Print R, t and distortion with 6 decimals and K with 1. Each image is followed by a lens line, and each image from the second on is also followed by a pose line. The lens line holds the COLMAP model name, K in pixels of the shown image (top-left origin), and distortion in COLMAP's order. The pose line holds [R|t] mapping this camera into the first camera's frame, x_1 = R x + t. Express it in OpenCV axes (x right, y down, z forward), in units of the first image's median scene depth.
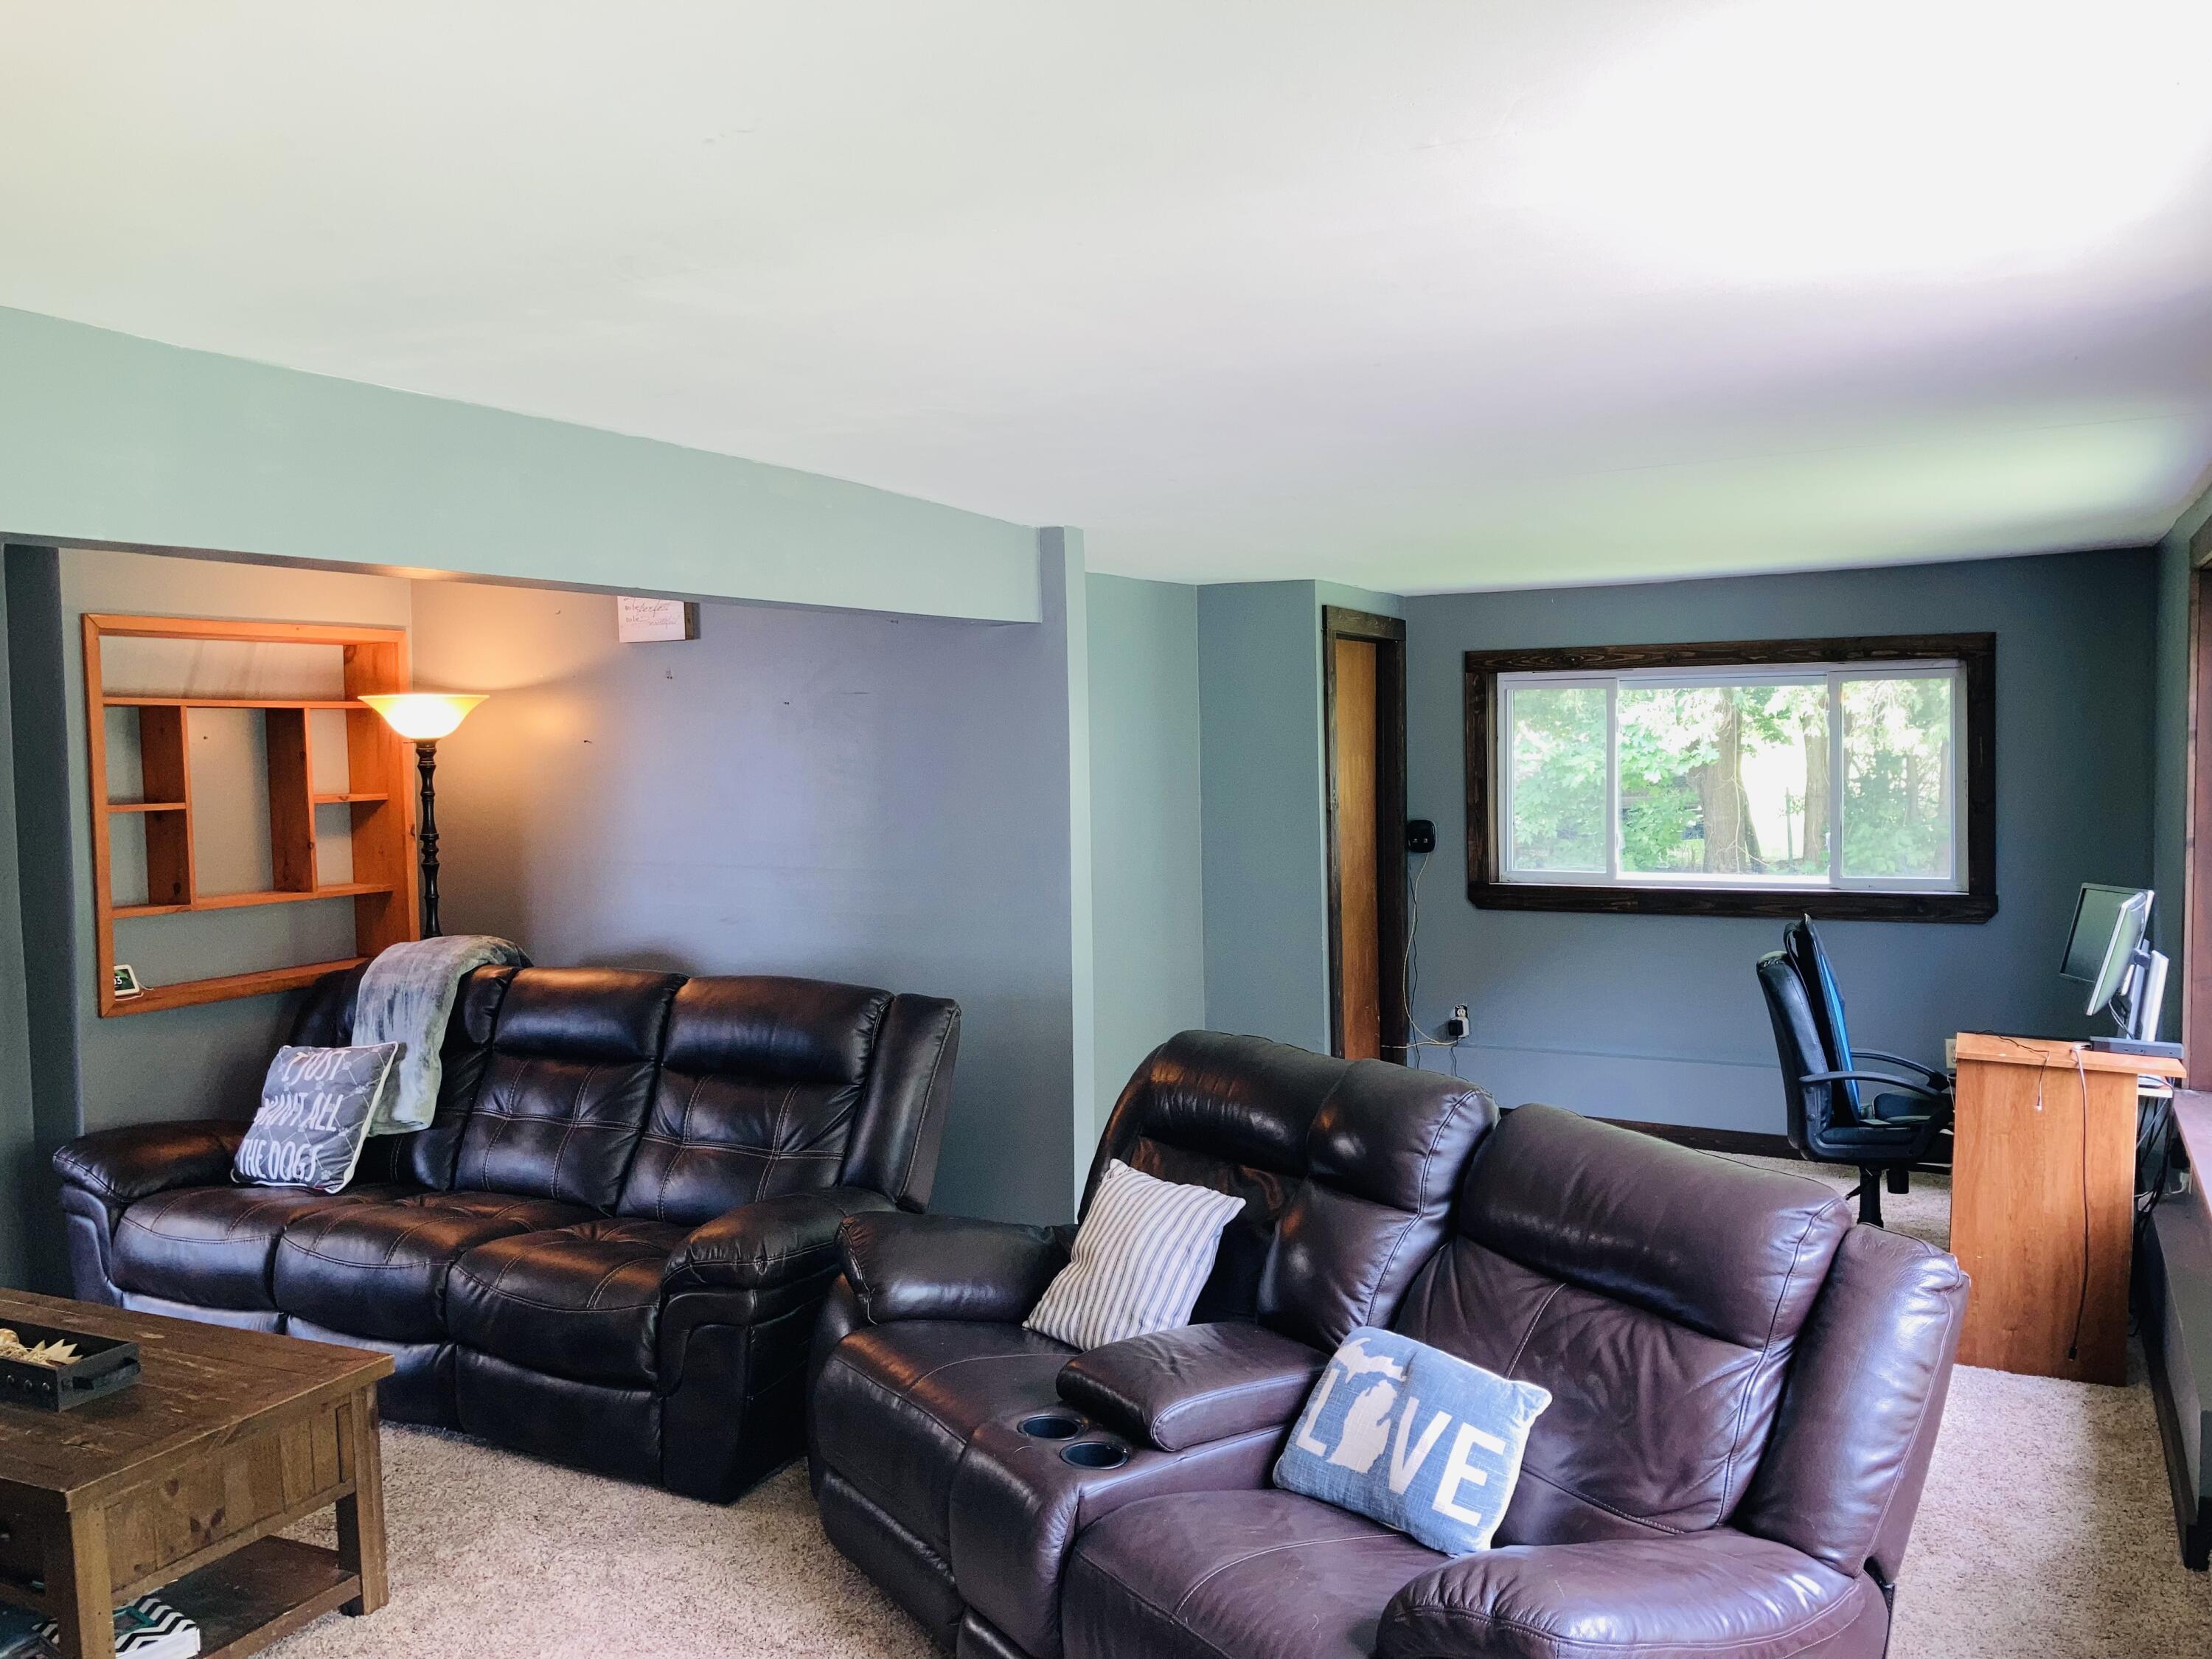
lens RADIAL K [[1823.0, 0, 1106.0], [0, 1823.0, 829.5], [0, 0, 1]] dist [0.016423, 0.003748]
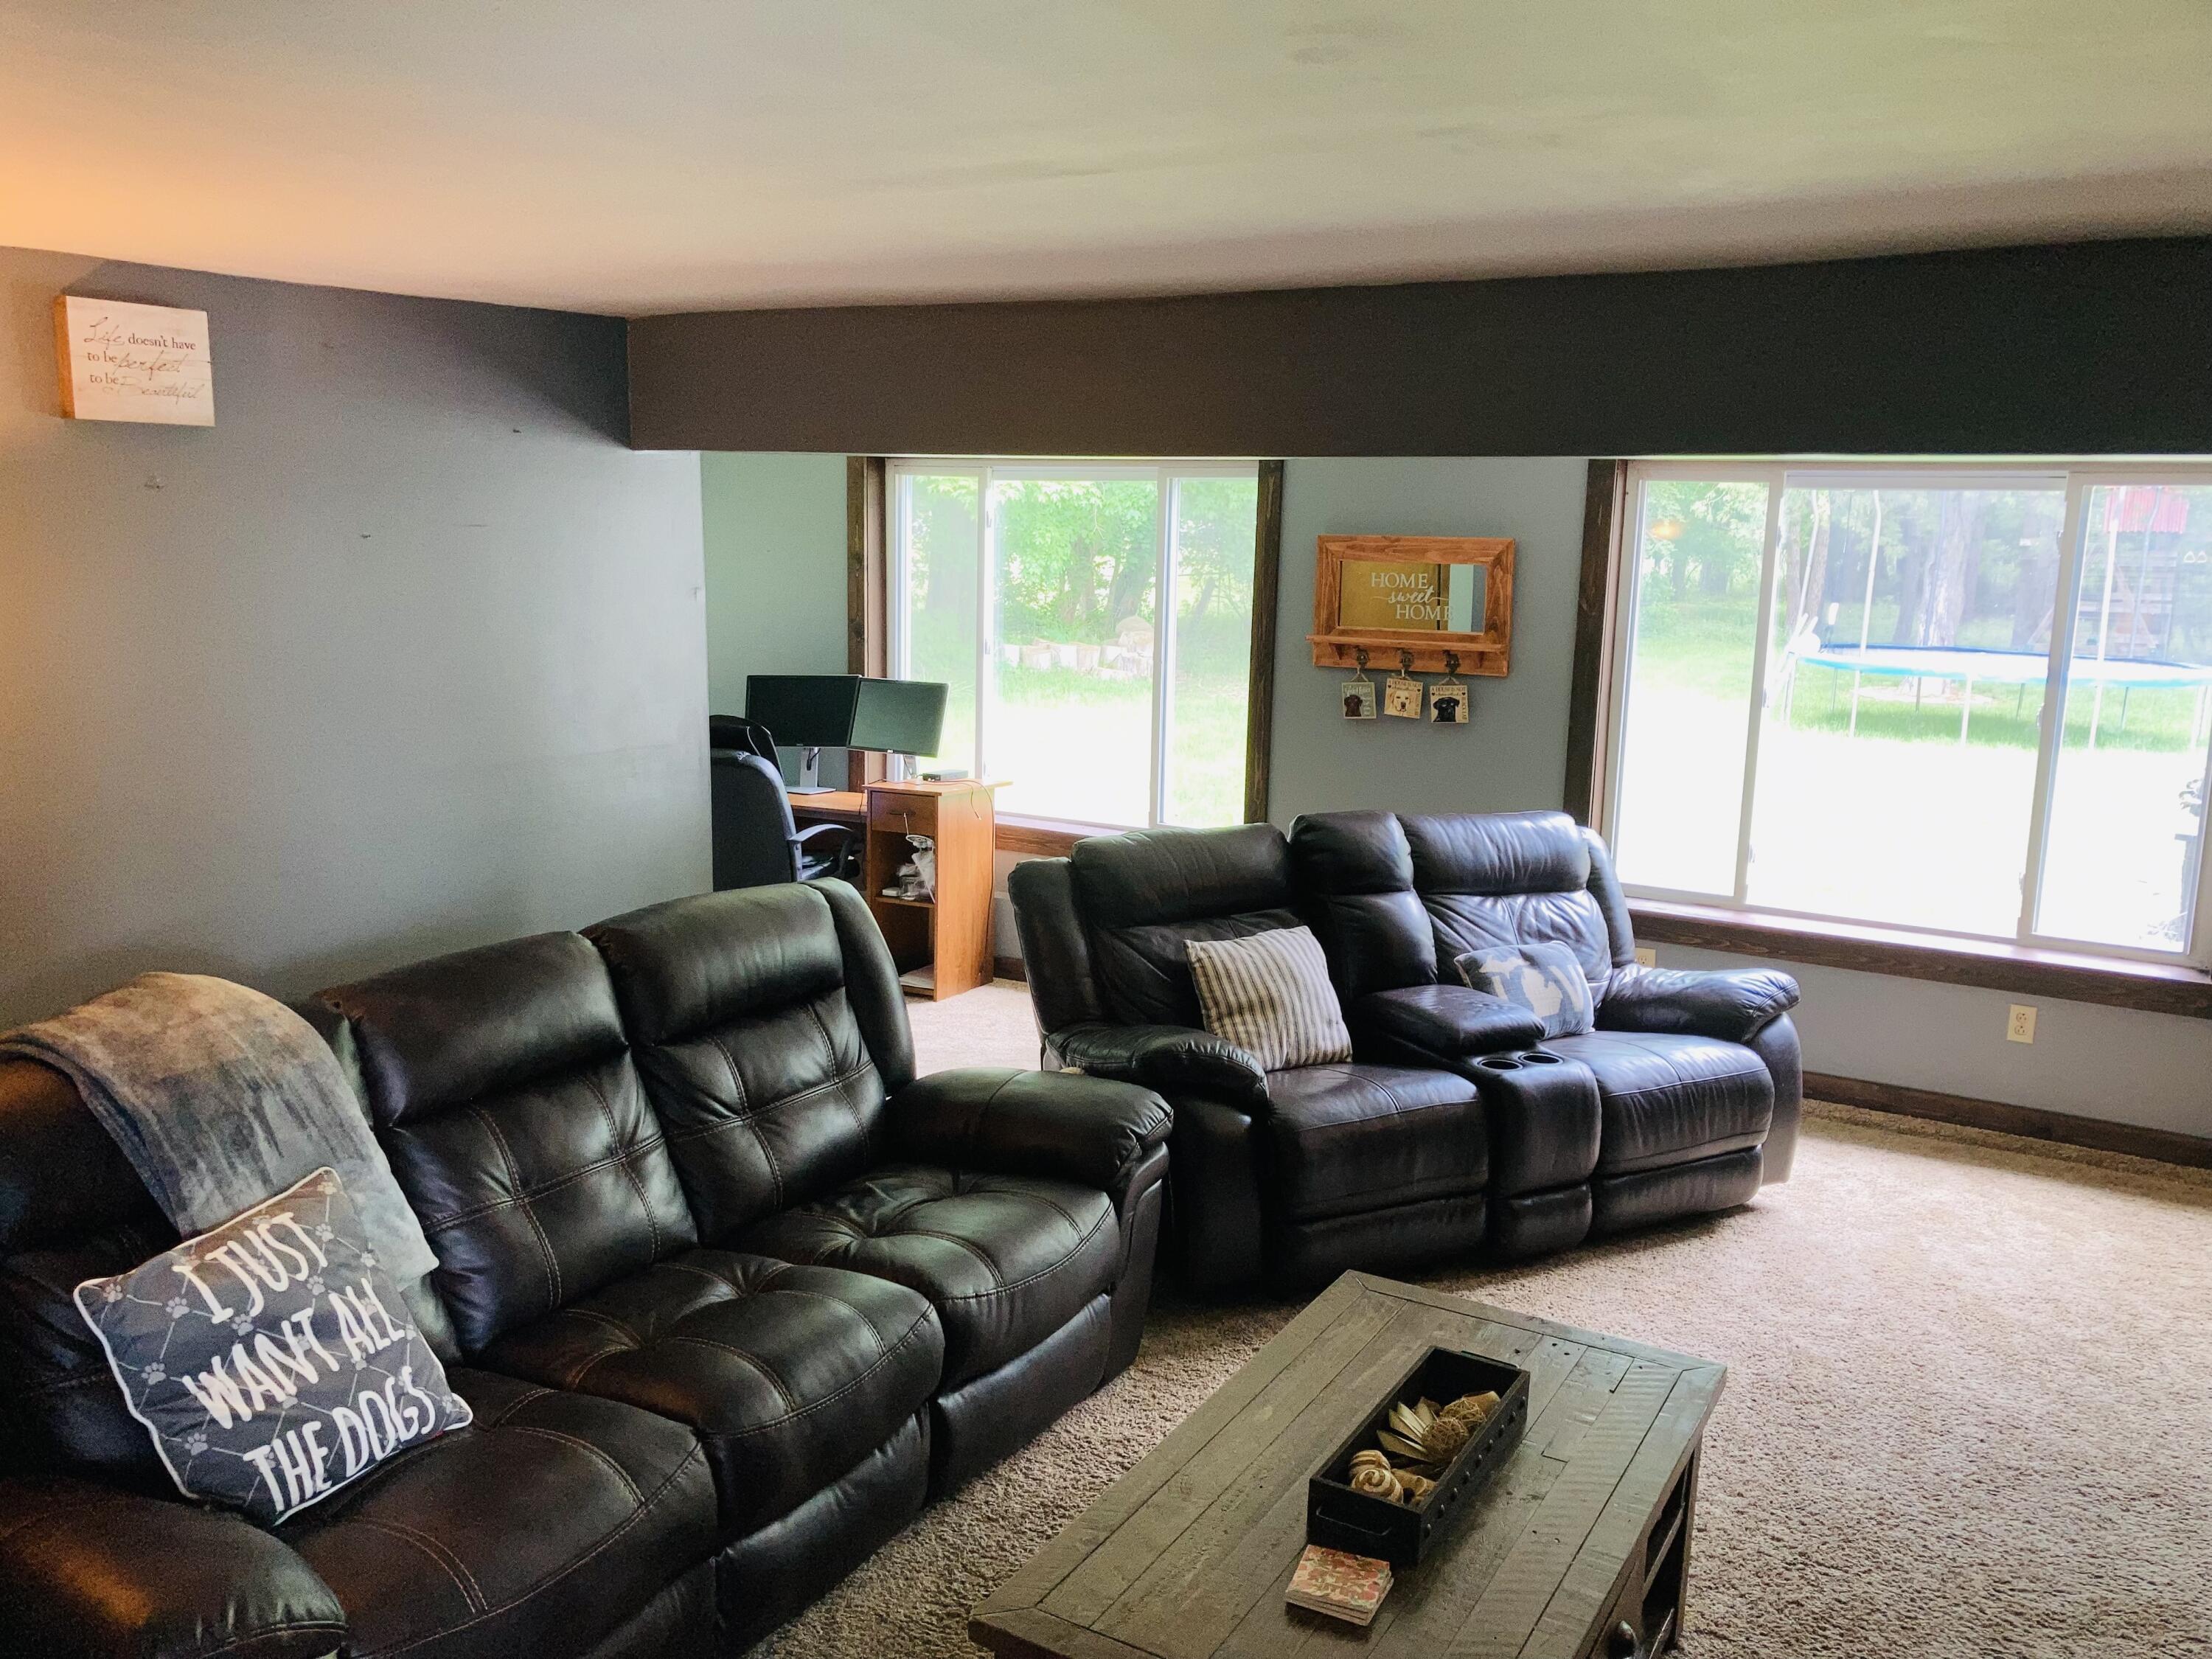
lens RADIAL K [[1823.0, 0, 1106.0], [0, 1823.0, 829.5], [0, 0, 1]] dist [0.016423, 0.003748]
pose [[0.057723, -0.147683, 0.987349, -0.915247], [0.030784, 0.988791, 0.146099, -0.057485], [-0.997858, 0.021961, 0.061622, 0.743888]]
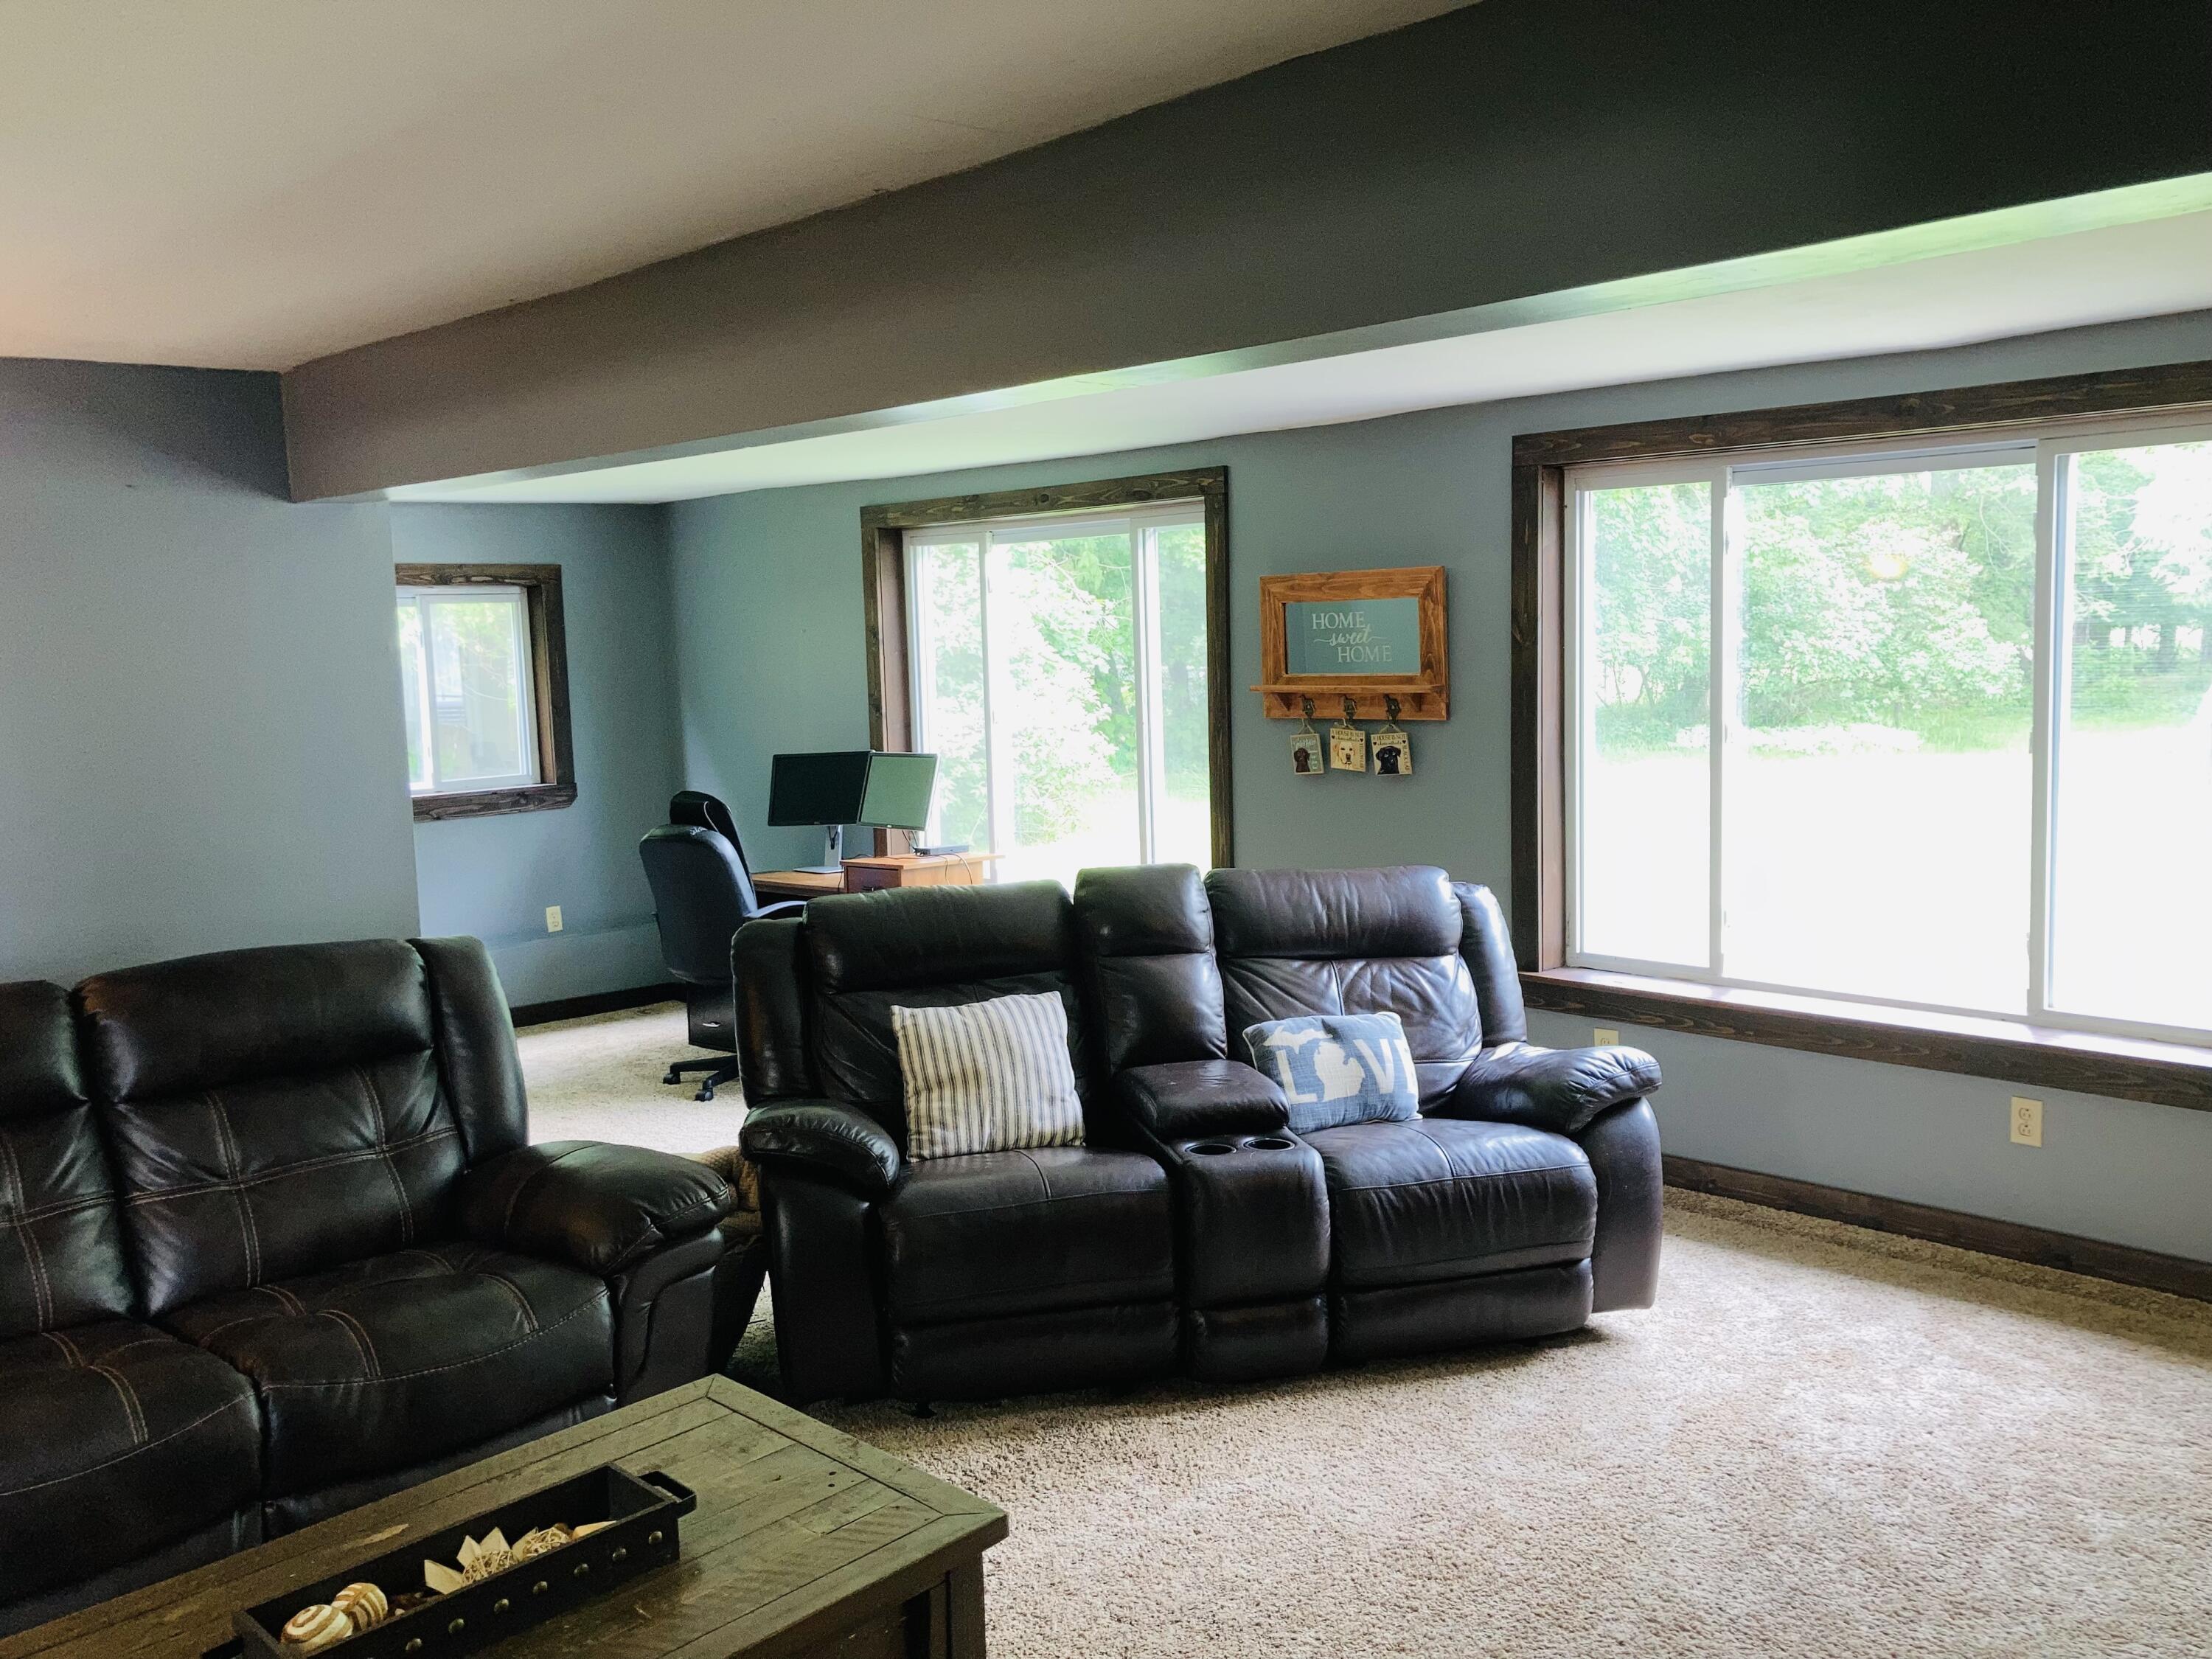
lens RADIAL K [[1836.9, 0, 1098.5], [0, 1836.9, 806.6], [0, 0, 1]] dist [0.099255, -0.131656]
pose [[0.279640, -0.083268, 0.956487, -0.782150], [0.072192, 0.995235, 0.065535, -0.004974], [-0.957387, 0.050724, 0.284319, 0.421400]]
